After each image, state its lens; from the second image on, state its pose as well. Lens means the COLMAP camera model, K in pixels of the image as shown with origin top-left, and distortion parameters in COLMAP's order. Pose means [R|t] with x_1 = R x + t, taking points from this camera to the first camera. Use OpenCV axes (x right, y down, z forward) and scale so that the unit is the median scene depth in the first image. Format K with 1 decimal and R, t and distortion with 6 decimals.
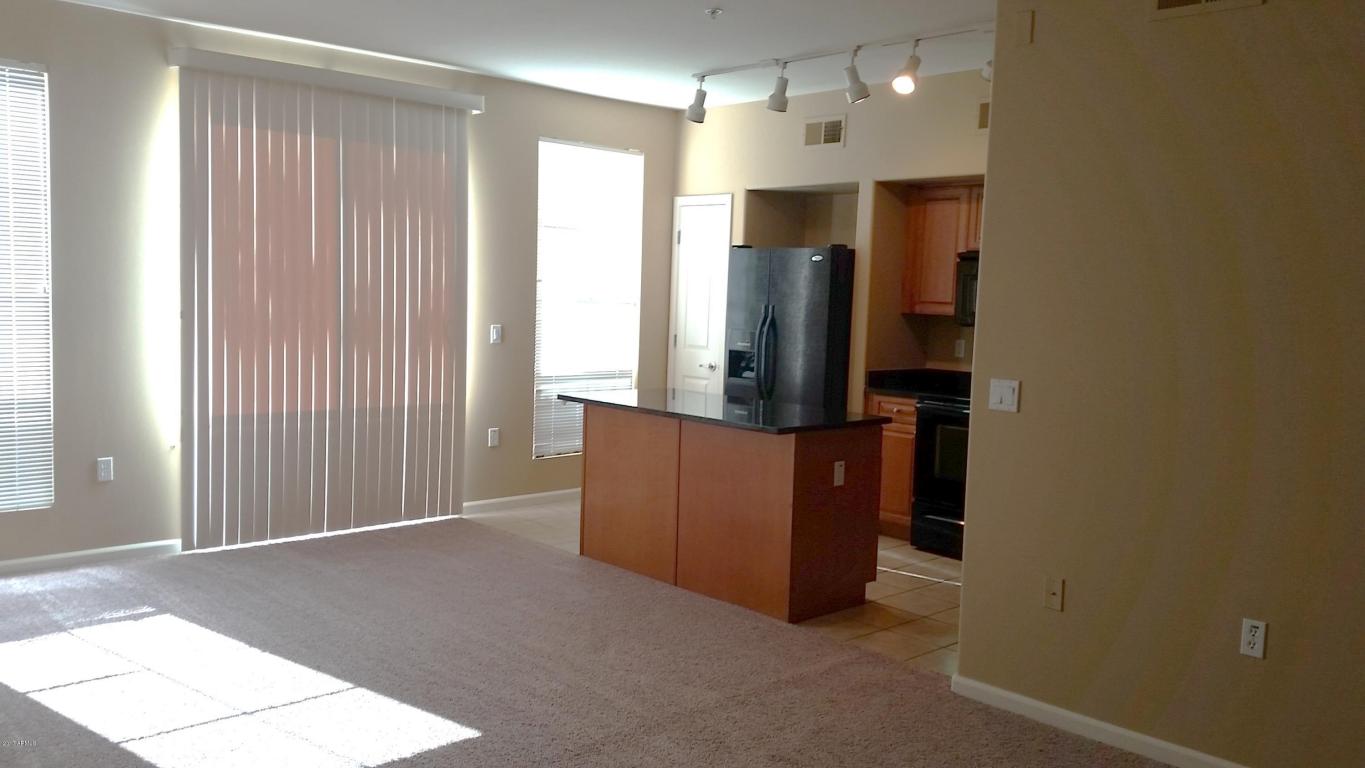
lens RADIAL K [[1119.8, 0, 684.6], [0, 1119.8, 391.5], [0, 0, 1]] dist [0.294427, -0.750882]
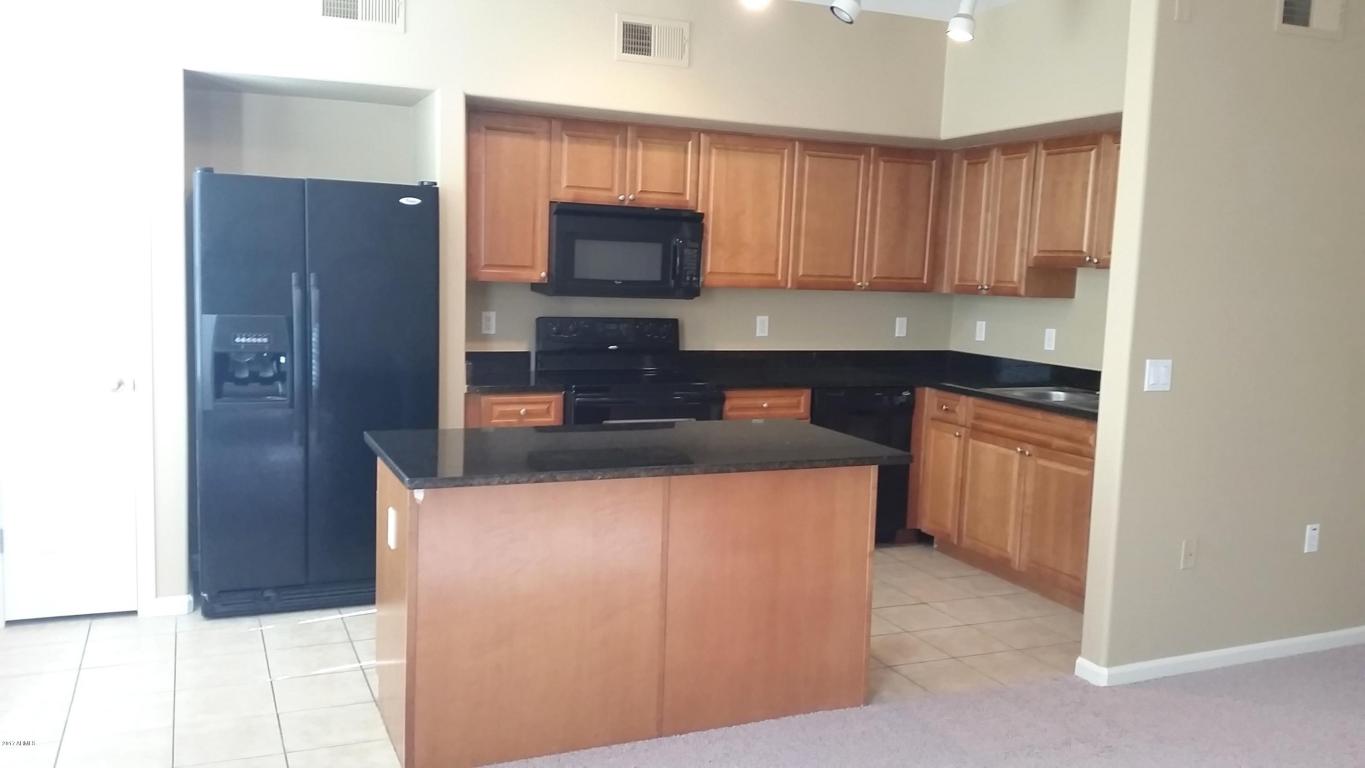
lens RADIAL K [[1119.8, 0, 684.6], [0, 1119.8, 391.5], [0, 0, 1]] dist [0.294427, -0.750882]
pose [[0.311843, -0.133875, 0.940655, -0.481414], [0.065582, 0.990695, 0.119256, -0.078924], [-0.947868, 0.024501, 0.317721, 0.654846]]
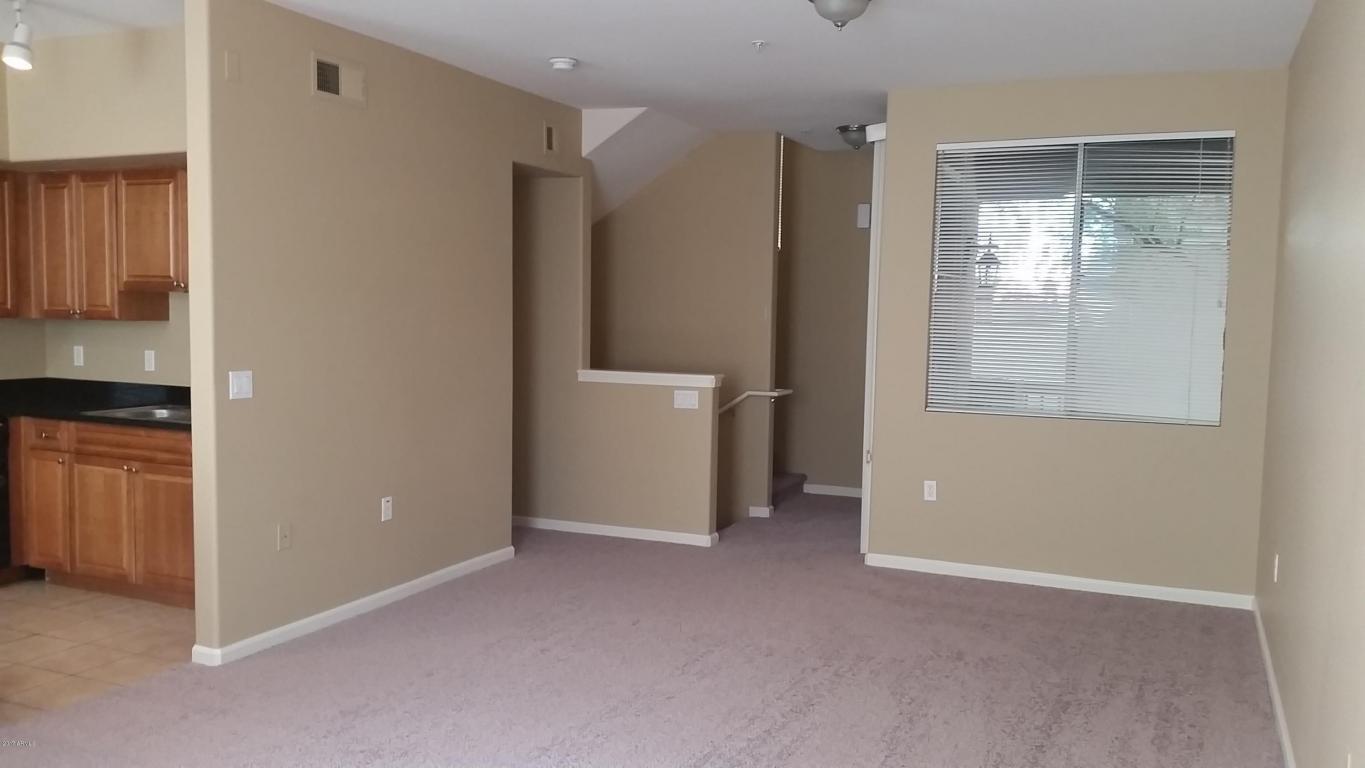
lens RADIAL K [[1125.0, 0, 687.4], [0, 1125.0, 394.4], [0, 0, 1]] dist [-0.001695, 0.008991]
pose [[-0.412136, -0.116367, 0.903660, -0.560224], [0.052882, 0.987083, 0.151228, -0.081969], [-0.909586, 0.110114, -0.400659, 0.638563]]
